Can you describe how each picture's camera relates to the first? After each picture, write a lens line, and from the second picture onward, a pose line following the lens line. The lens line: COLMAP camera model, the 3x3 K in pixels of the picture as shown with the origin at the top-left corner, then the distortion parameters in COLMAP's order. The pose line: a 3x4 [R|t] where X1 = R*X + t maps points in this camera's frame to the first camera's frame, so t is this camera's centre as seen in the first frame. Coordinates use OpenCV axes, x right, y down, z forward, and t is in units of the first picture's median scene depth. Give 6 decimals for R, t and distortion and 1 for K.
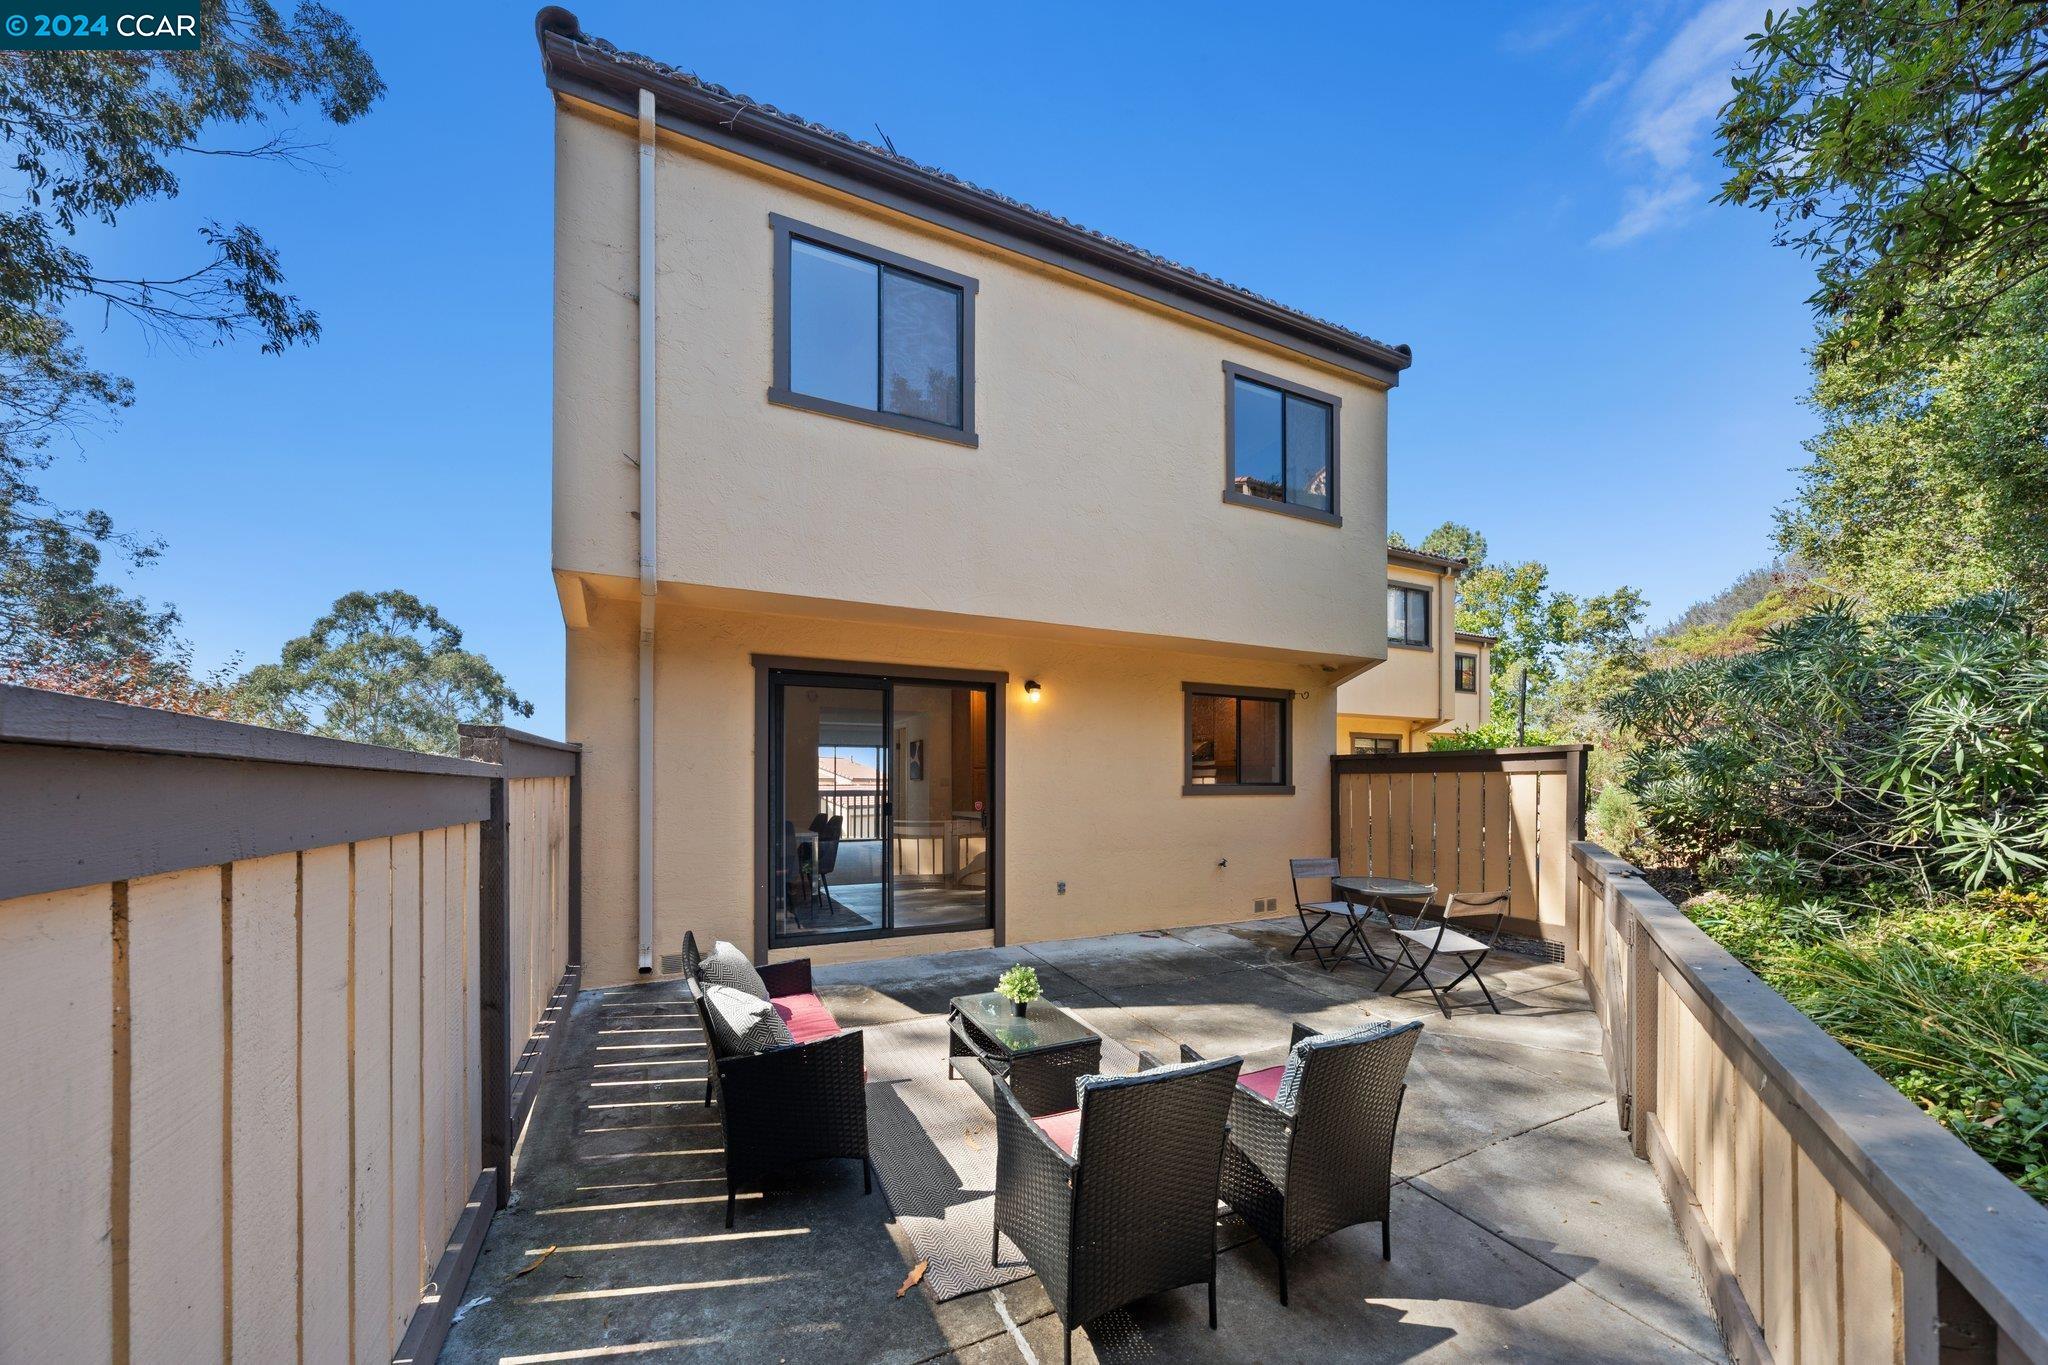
lens RADIAL K [[694.7, 0, 1017.1], [0, 694.7, 674.1], [0, 0, 1]] dist [-0.009079, 0.000255]
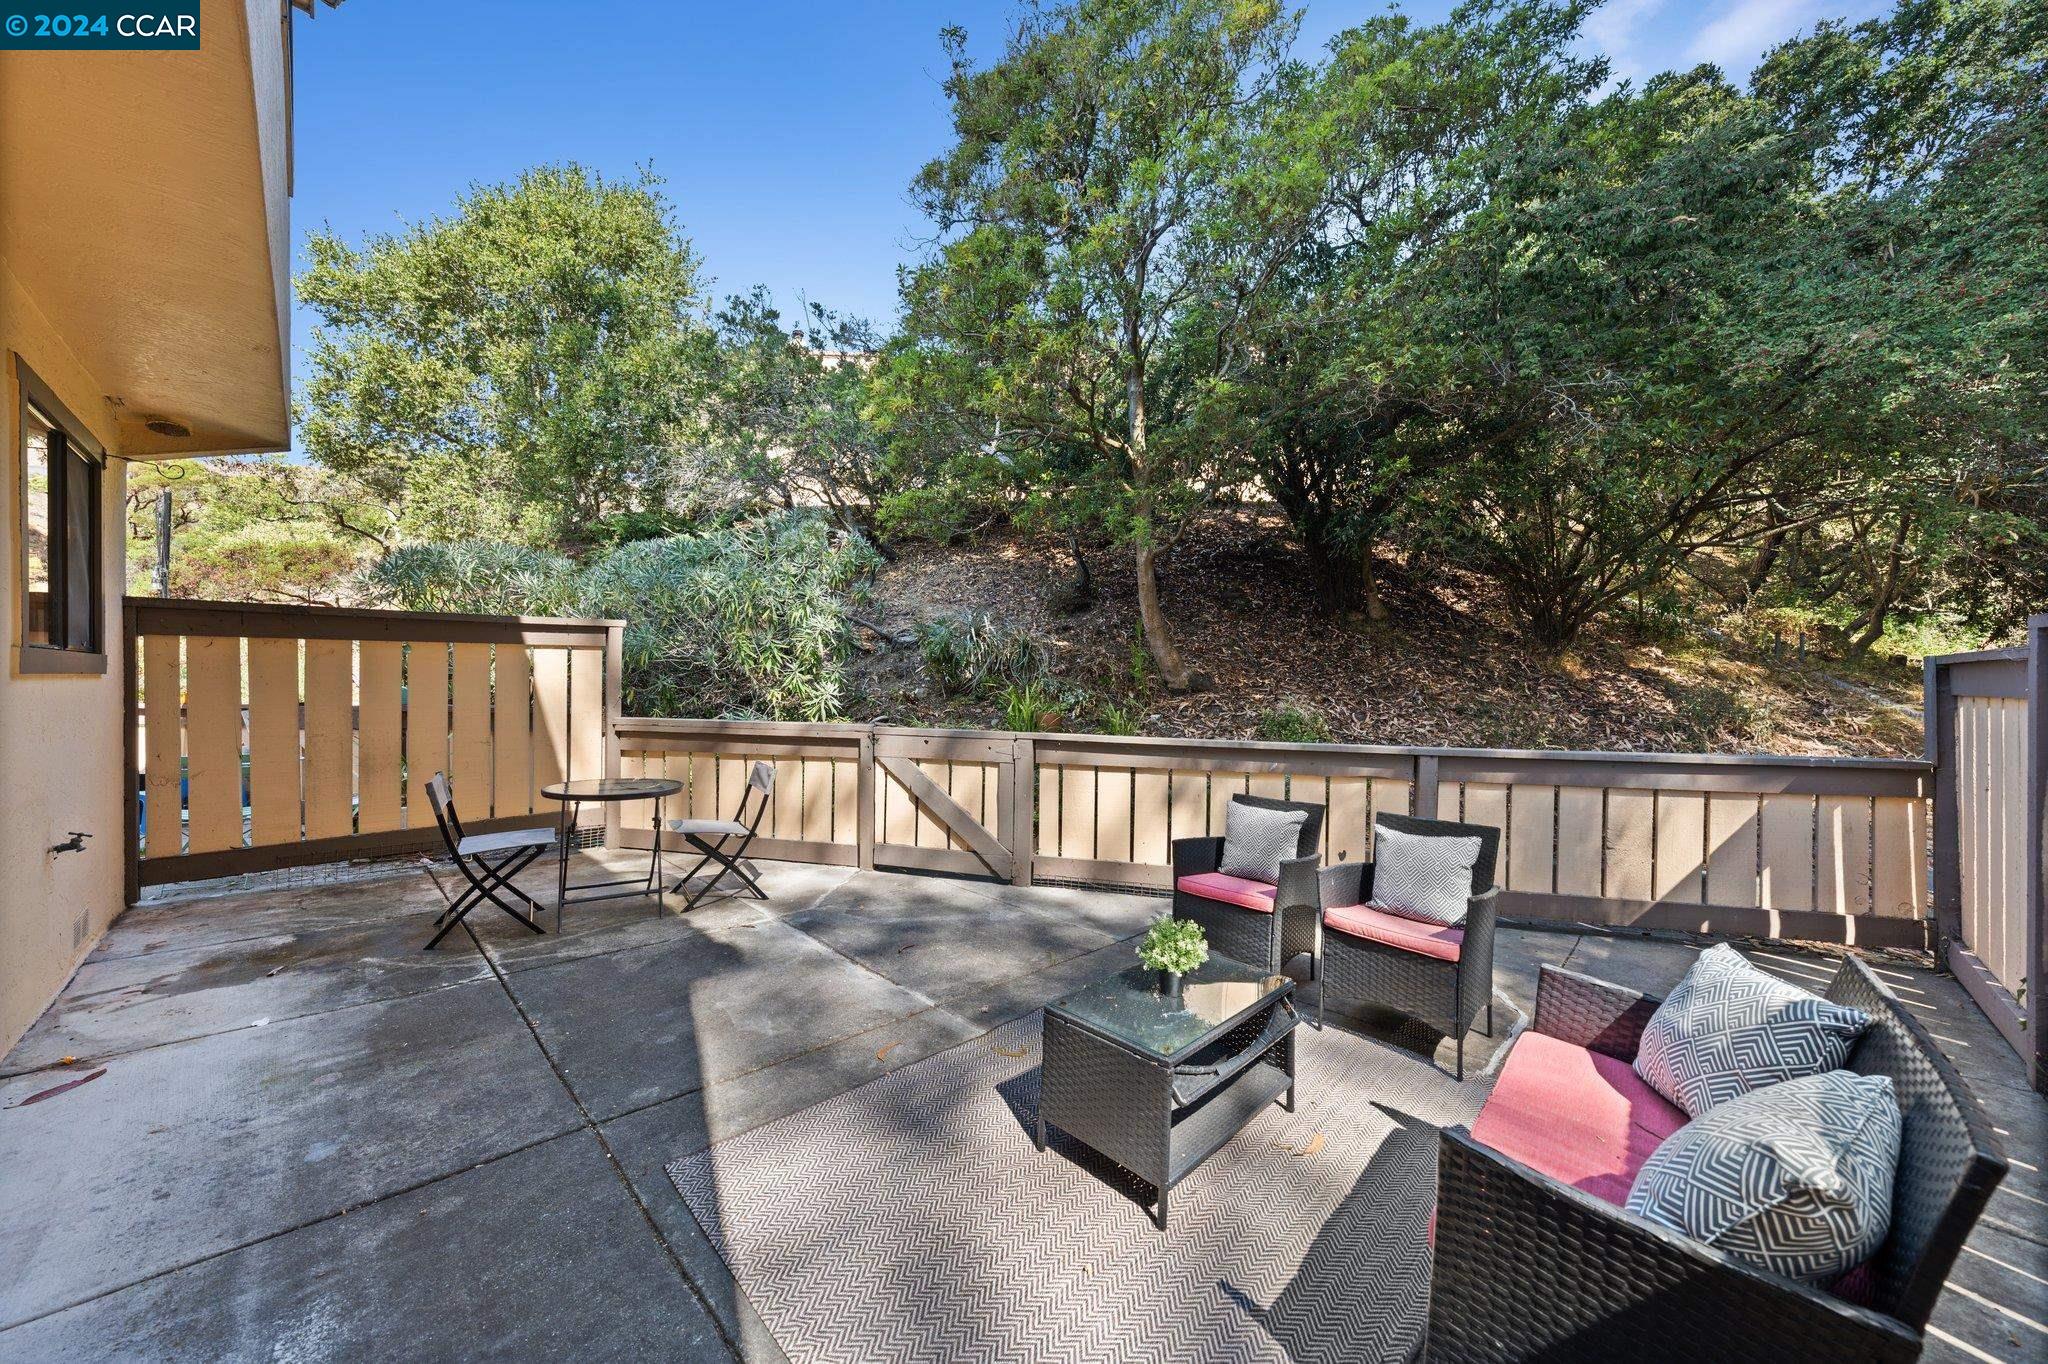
lens RADIAL K [[694.7, 0, 1017.1], [0, 694.7, 673.6], [0, 0, 1]] dist [-0.009079, 0.000255]
pose [[-0.358132, -0.001682, 0.933669, -0.283080], [-0.156129, 0.986026, -0.058111, 0.131937], [-0.920524, -0.166584, -0.353390, 0.742813]]
